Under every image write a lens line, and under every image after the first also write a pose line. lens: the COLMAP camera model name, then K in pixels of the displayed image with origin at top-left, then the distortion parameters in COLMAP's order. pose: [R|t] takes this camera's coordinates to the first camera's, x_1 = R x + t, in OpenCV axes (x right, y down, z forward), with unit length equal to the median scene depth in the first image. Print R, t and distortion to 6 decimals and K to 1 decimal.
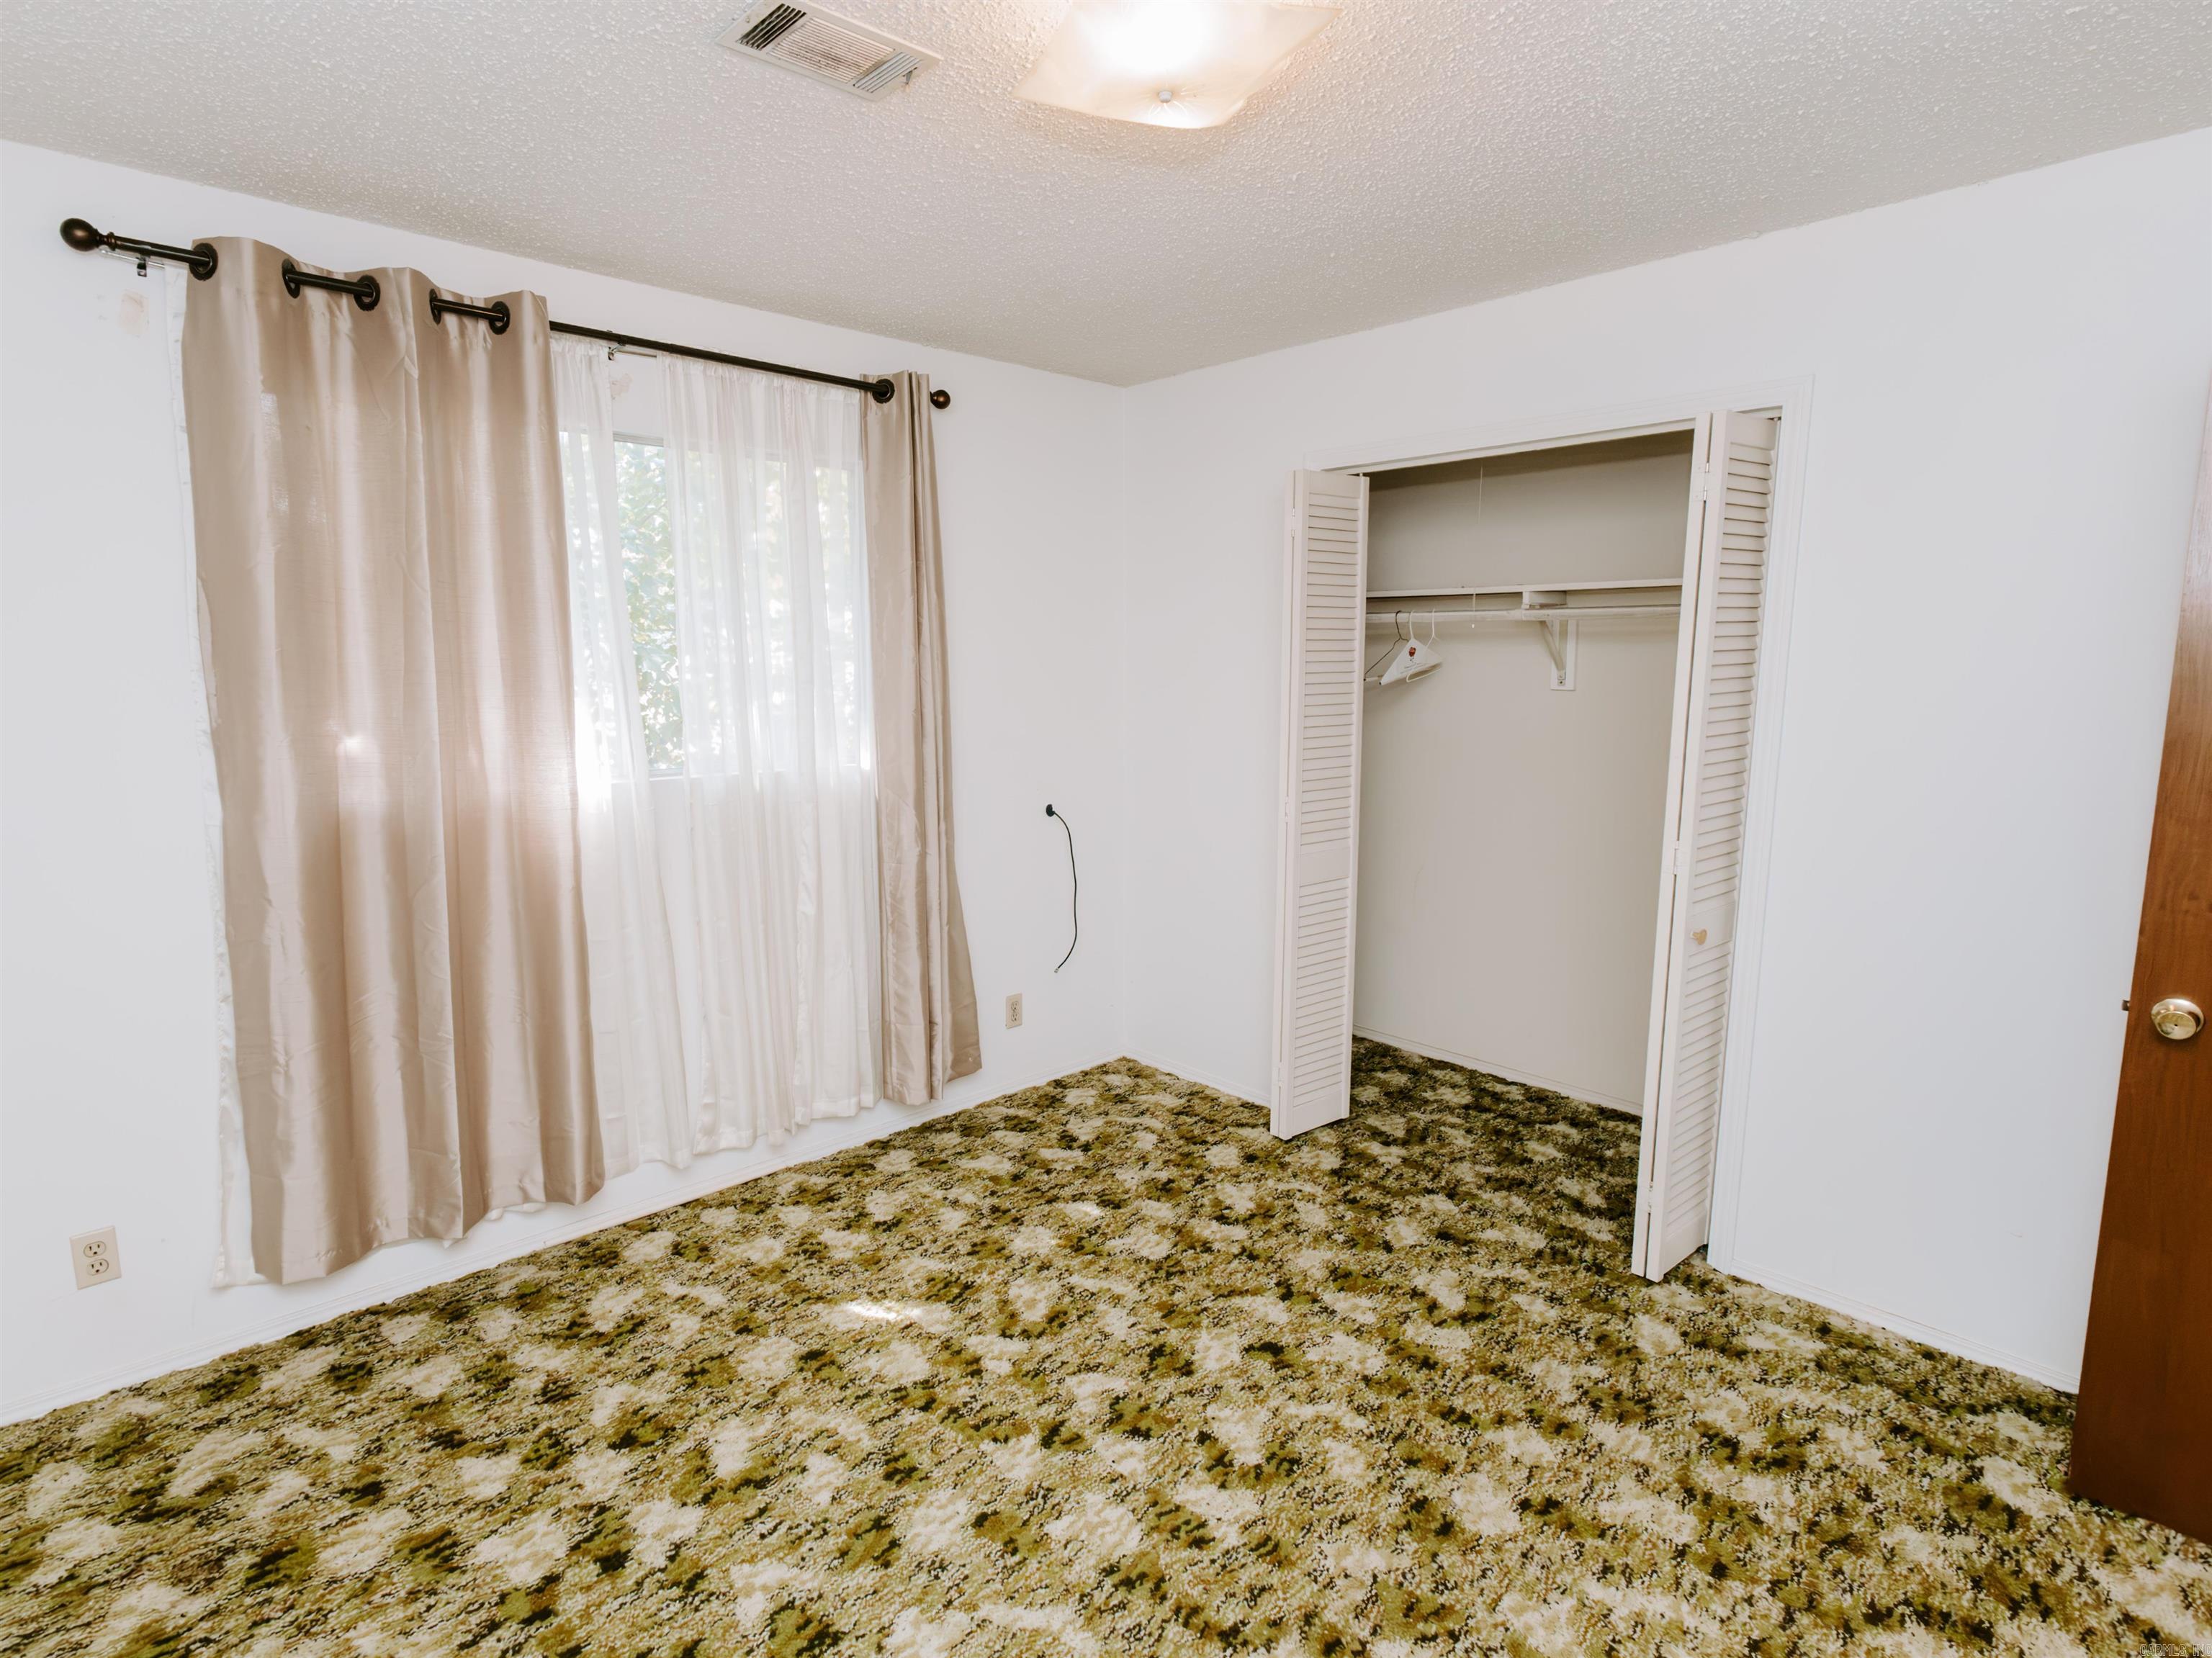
lens RADIAL K [[1091.7, 0, 1106.0], [0, 1091.7, 829.0], [0, 0, 1]] dist [-0.001243, 0.001676]
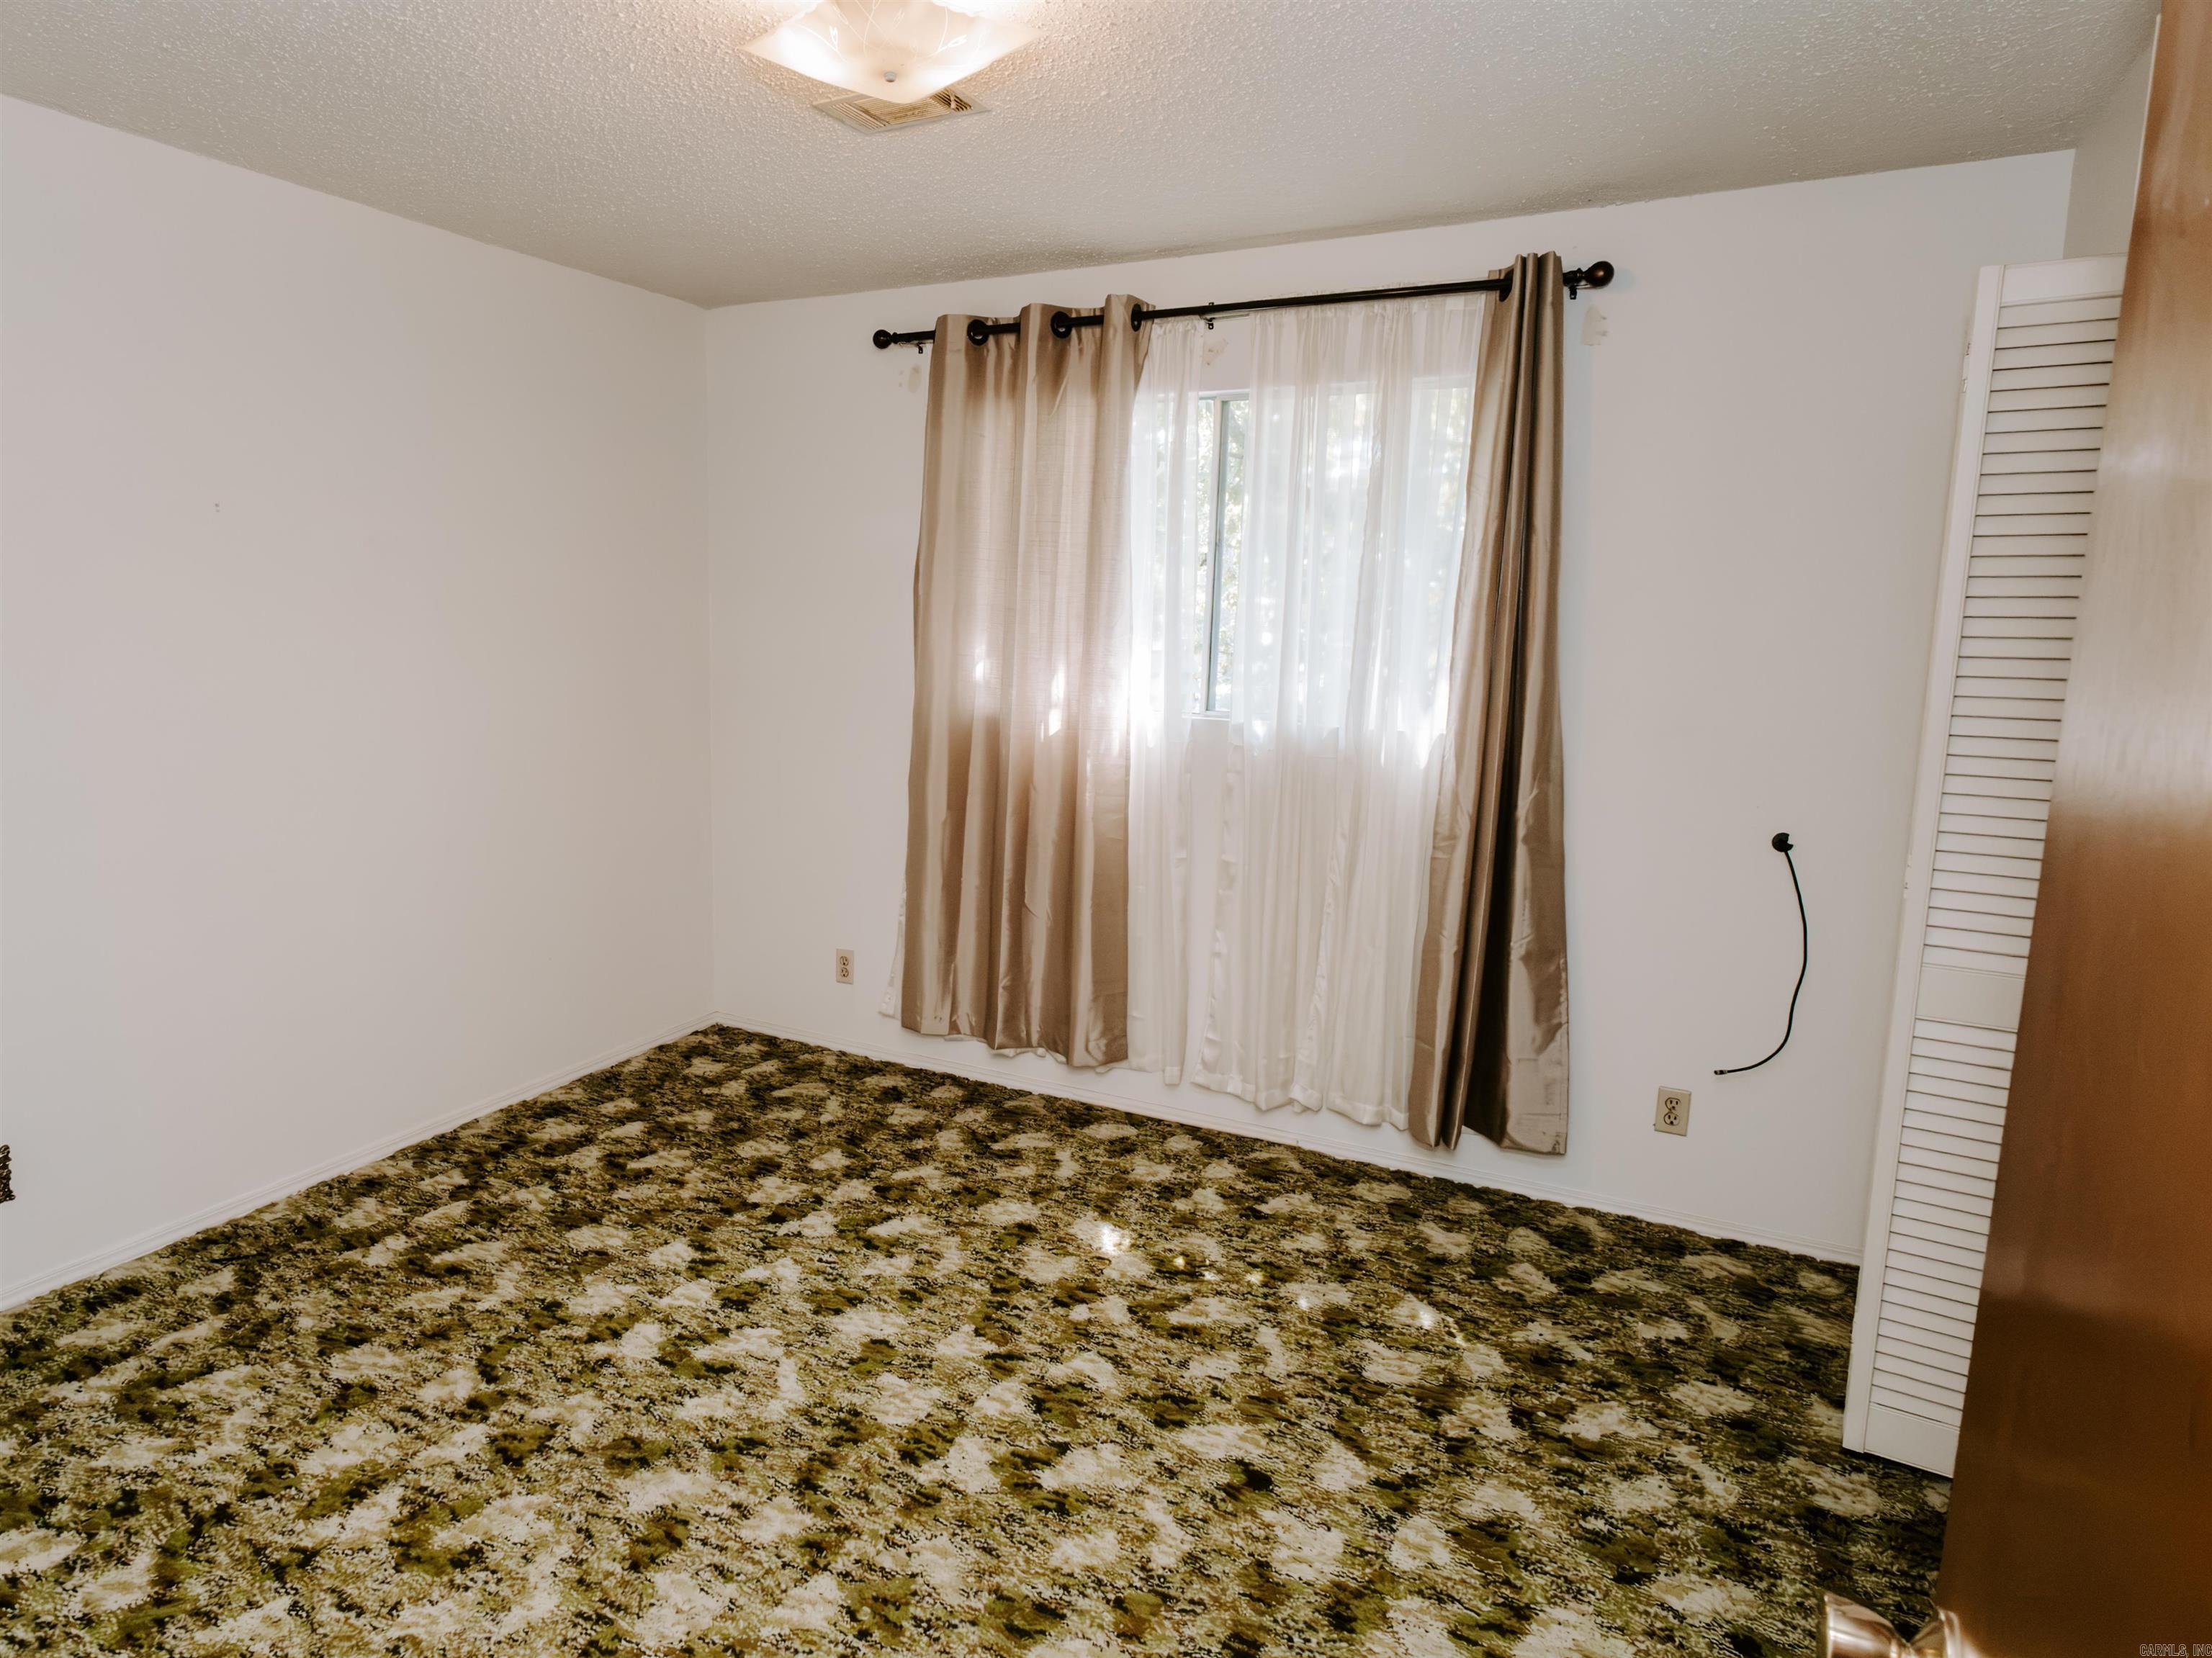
lens RADIAL K [[1361.9, 0, 1010.4], [0, 1361.9, 851.4], [0, 0, 1]] dist [-0.001741, 0.002296]
pose [[0.335215, 0.168062, -0.927031, 0.890847], [-0.164507, 0.979286, 0.118050, -0.051763], [0.927668, 0.112931, 0.355919, 0.419488]]
